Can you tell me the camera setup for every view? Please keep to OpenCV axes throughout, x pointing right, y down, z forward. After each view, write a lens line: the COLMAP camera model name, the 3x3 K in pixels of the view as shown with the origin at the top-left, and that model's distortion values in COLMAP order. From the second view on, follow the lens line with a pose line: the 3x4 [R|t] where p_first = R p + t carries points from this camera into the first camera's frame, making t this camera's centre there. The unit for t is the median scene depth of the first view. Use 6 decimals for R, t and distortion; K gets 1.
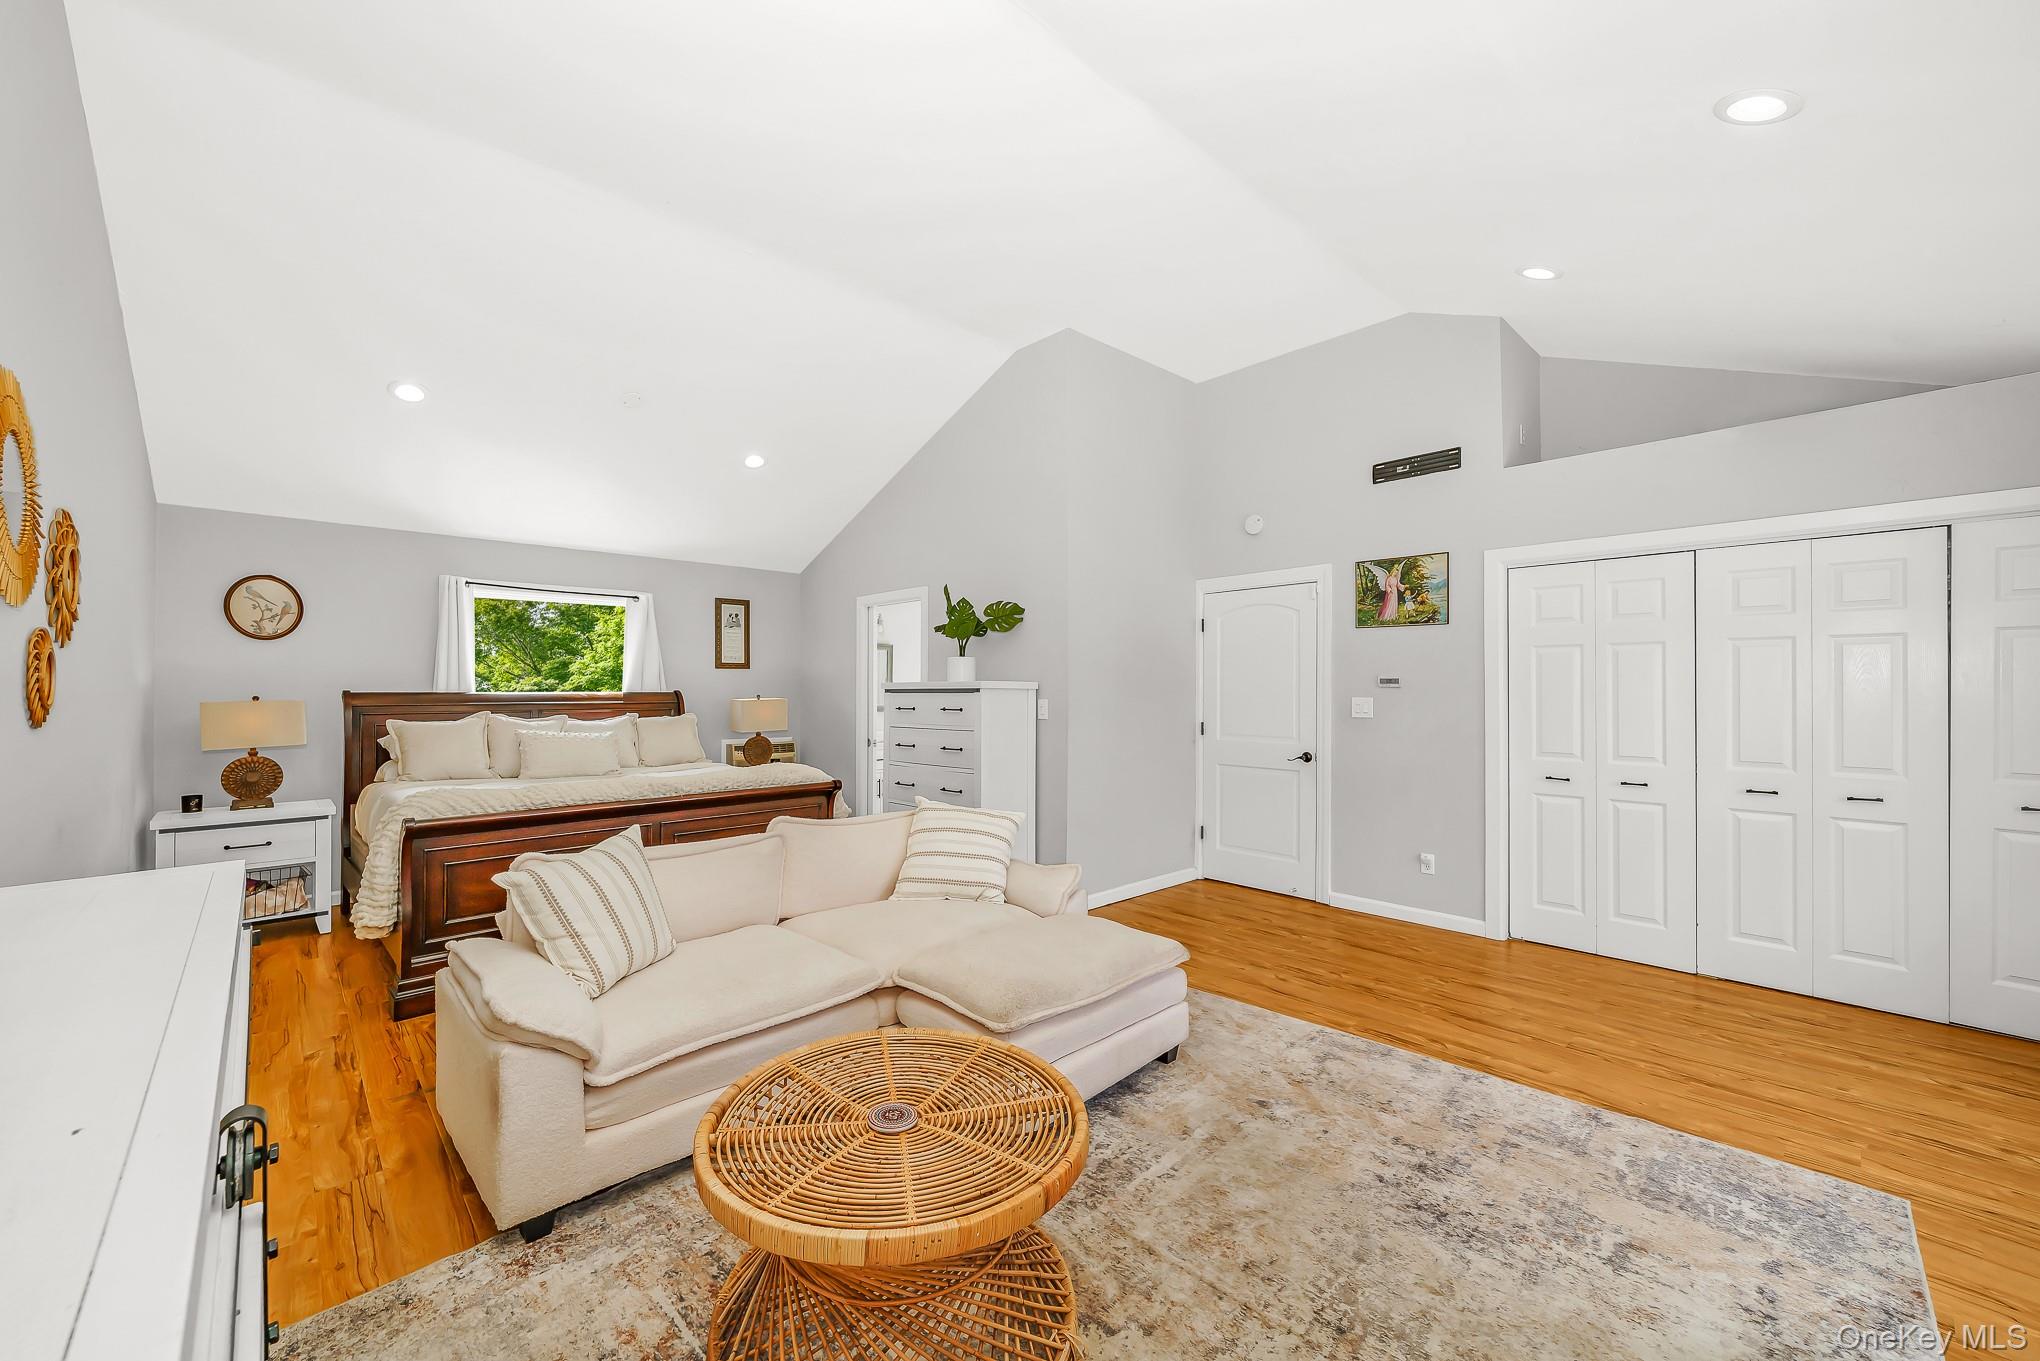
lens RADIAL K [[804.2, 0, 1065.4], [0, 804.2, 690.0], [0, 0, 1]] dist [-0.005090, 0.000730]
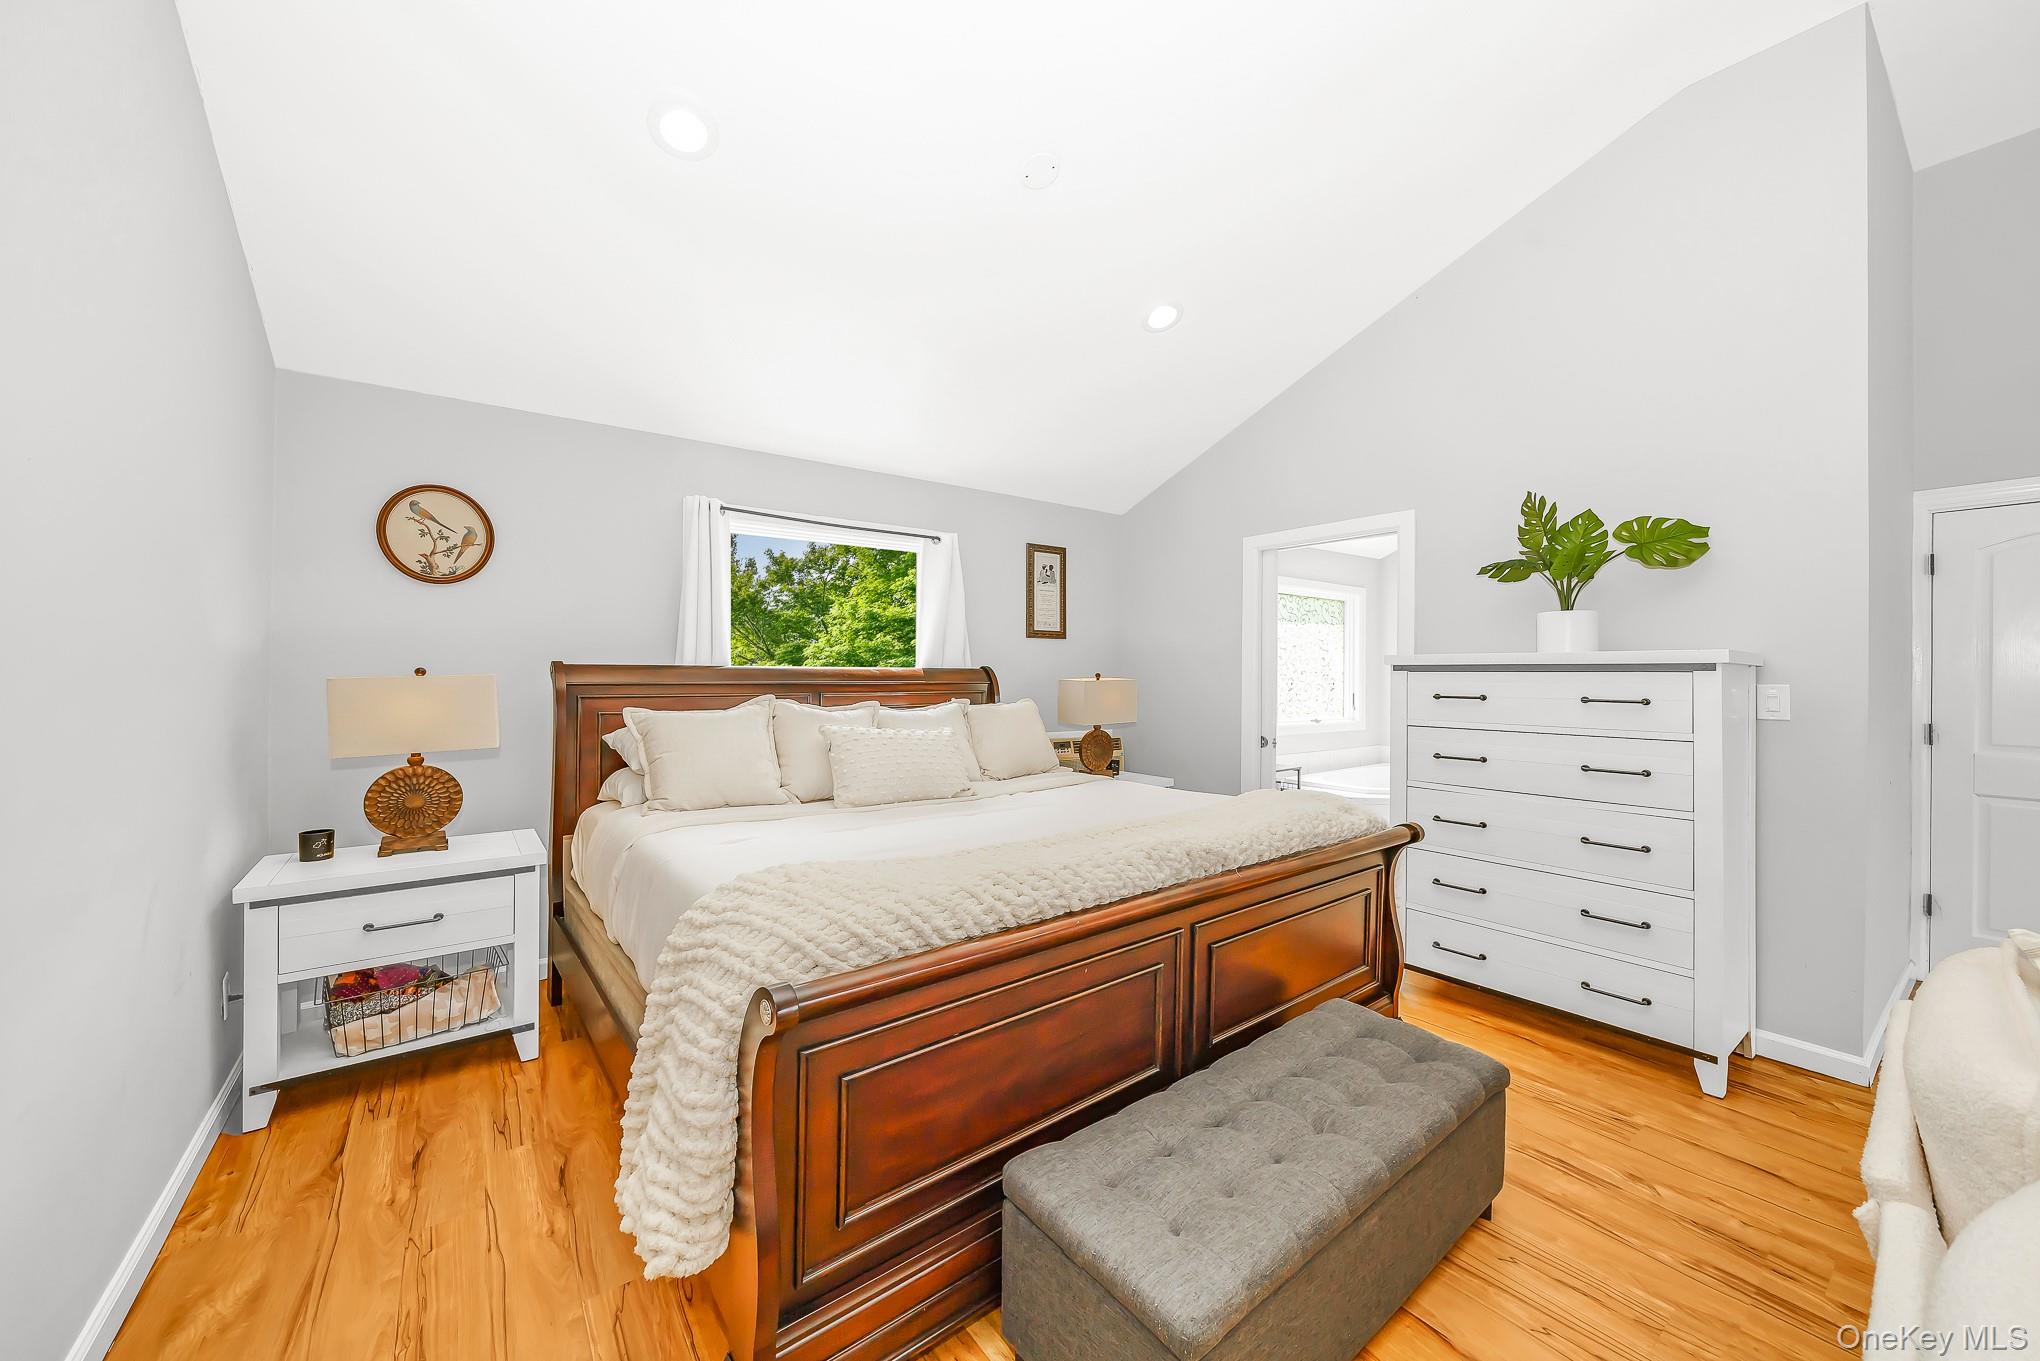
lens RADIAL K [[731.5, 0, 1132.8], [0, 731.5, 674.6], [0, 0, 1]] dist [0.000108, -0.000608]
pose [[0.999326, 0.008119, -0.035792, -0.410145], [-0.007971, 0.999959, 0.004269, 0.005350], [0.035825, -0.003981, 0.999350, 0.423113]]
